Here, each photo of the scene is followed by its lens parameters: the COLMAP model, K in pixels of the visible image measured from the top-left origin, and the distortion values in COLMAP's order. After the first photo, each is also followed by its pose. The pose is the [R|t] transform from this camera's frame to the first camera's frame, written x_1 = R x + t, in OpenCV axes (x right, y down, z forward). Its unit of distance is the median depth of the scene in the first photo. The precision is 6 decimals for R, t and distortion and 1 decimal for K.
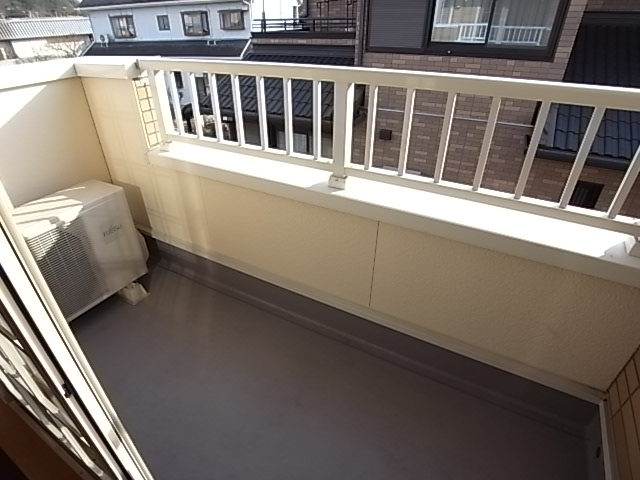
lens RADIAL K [[360.8, 0, 307.2], [0, 360.8, 238.8], [0, 0, 1]] dist [-0.074768, 0.026370]
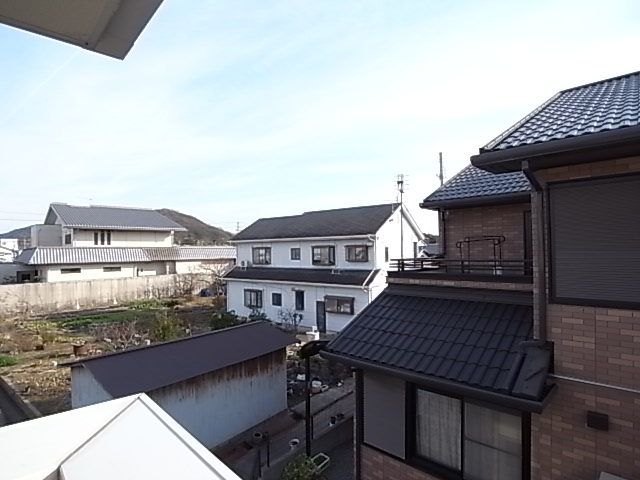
lens RADIAL K [[336.2, 0, 320.0], [0, 336.2, 240.0], [0, 0, 1]] dist [-0.000285, -0.000019]
pose [[0.967374, -0.006532, -0.253267, -0.058455], [-0.133086, 0.837529, -0.529936, -0.088912], [0.215580, 0.546353, 0.809335, 0.108166]]
